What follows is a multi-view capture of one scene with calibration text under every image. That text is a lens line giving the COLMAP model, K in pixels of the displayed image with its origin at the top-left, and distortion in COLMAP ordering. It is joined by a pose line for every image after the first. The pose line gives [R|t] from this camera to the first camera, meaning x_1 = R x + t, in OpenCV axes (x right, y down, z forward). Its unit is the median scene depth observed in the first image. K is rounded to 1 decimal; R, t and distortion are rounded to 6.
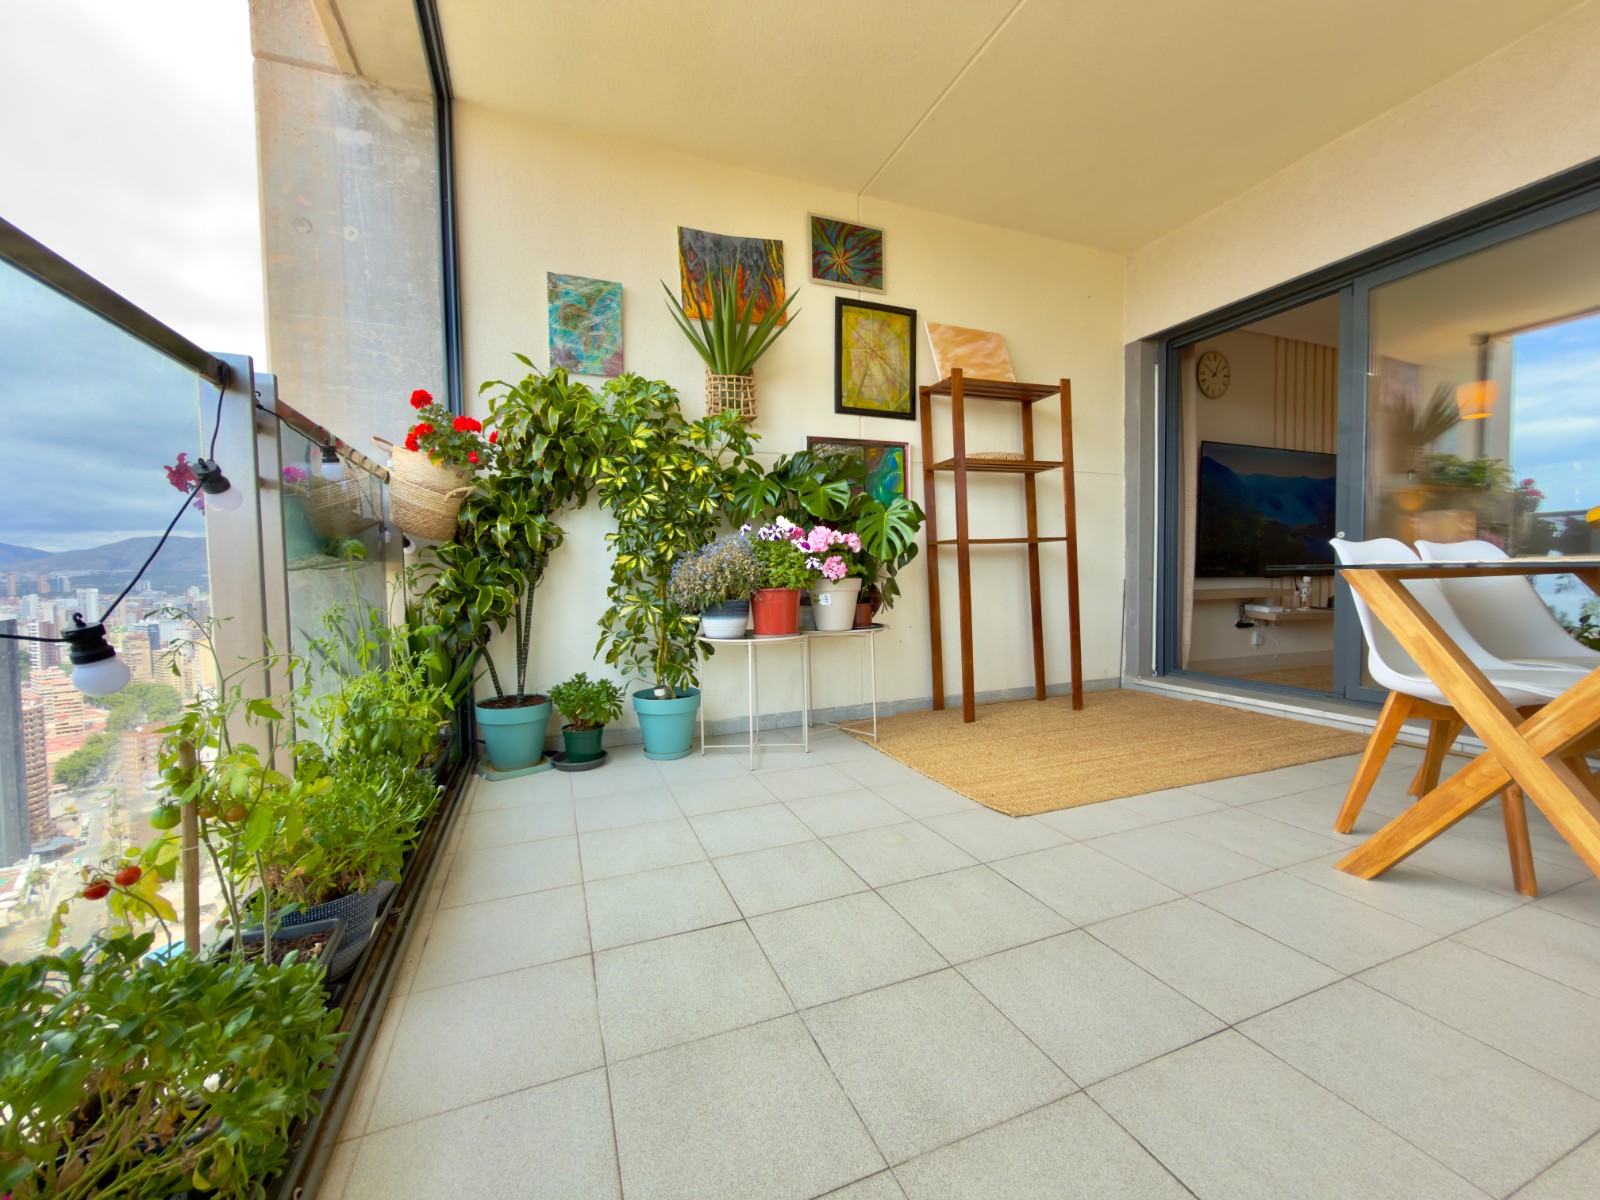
lens RADIAL K [[638.8, 0, 797.9], [0, 638.8, 598.1], [0, 0, 1]] dist [0.002389, 0.000083]
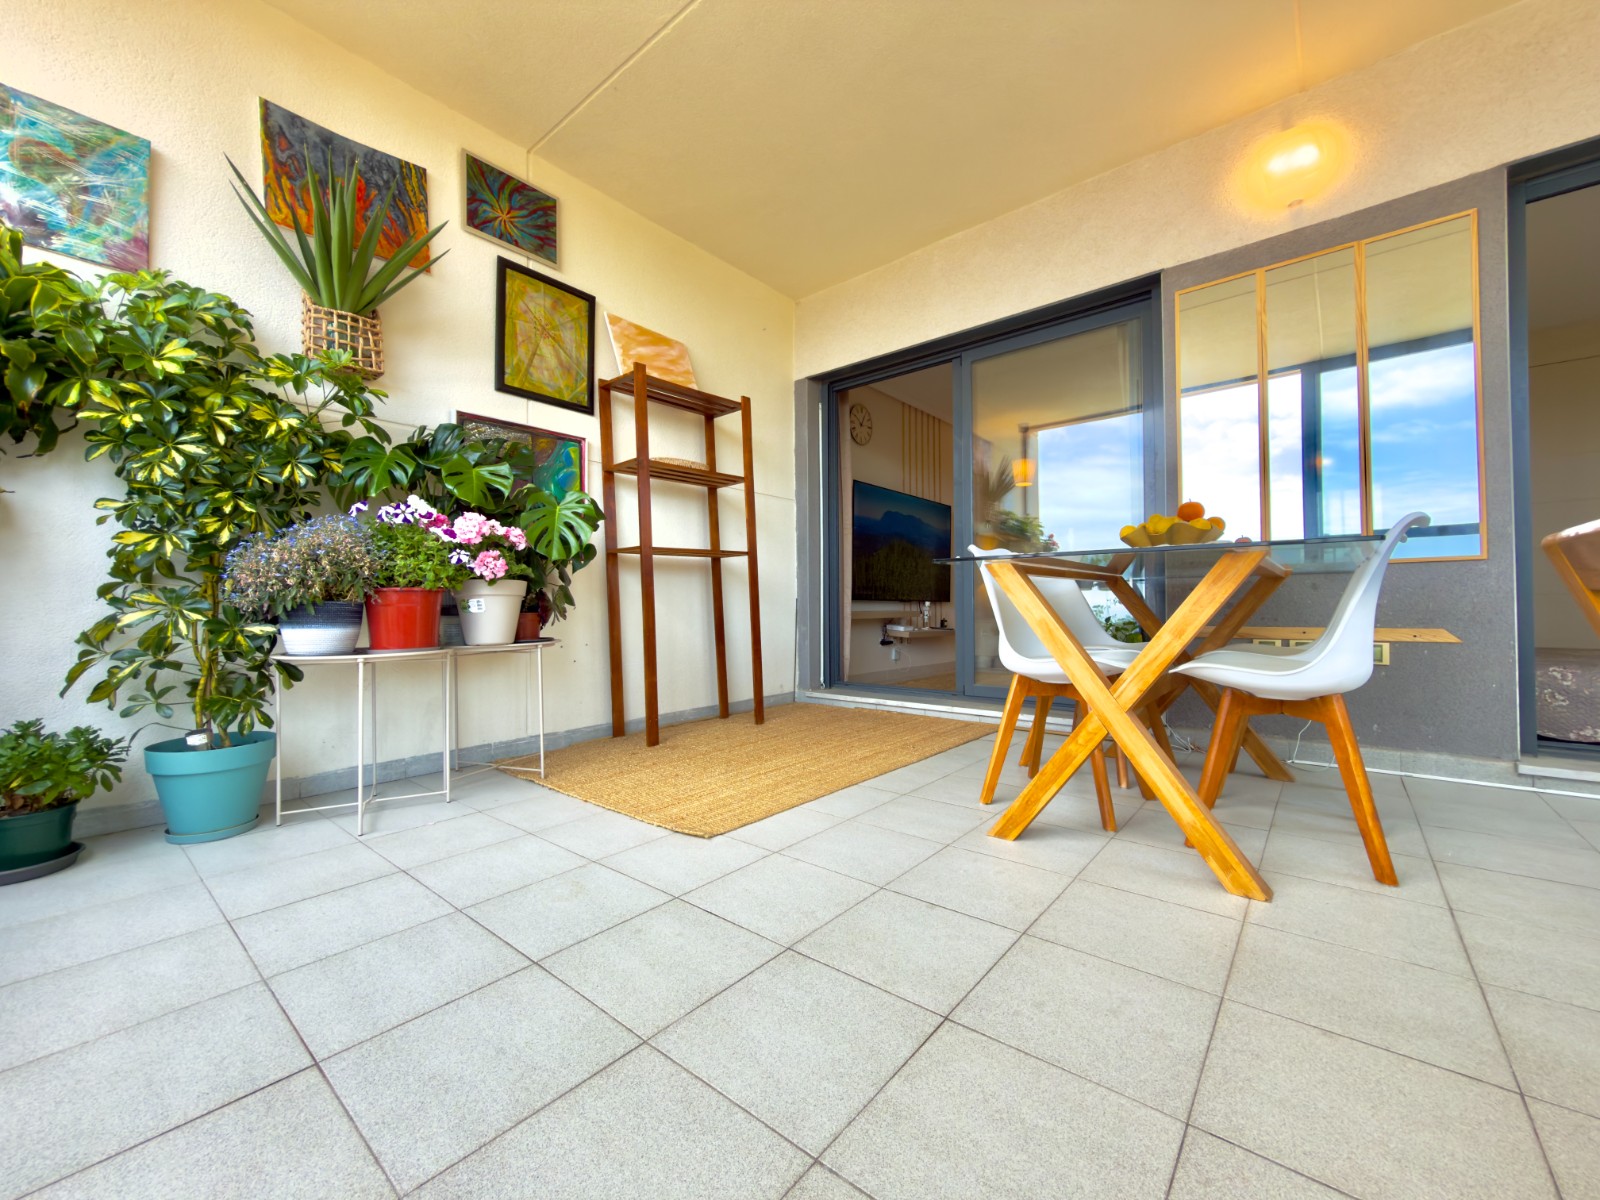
lens RADIAL K [[638.8, 0, 798.6], [0, 638.8, 600.8], [0, 0, 1]] dist [0.002389, 0.000083]
pose [[0.878764, 0.015602, 0.477001, 0.013838], [0.011246, 0.998511, -0.053377, 0.042757], [-0.477123, 0.052270, 0.877280, 0.098227]]
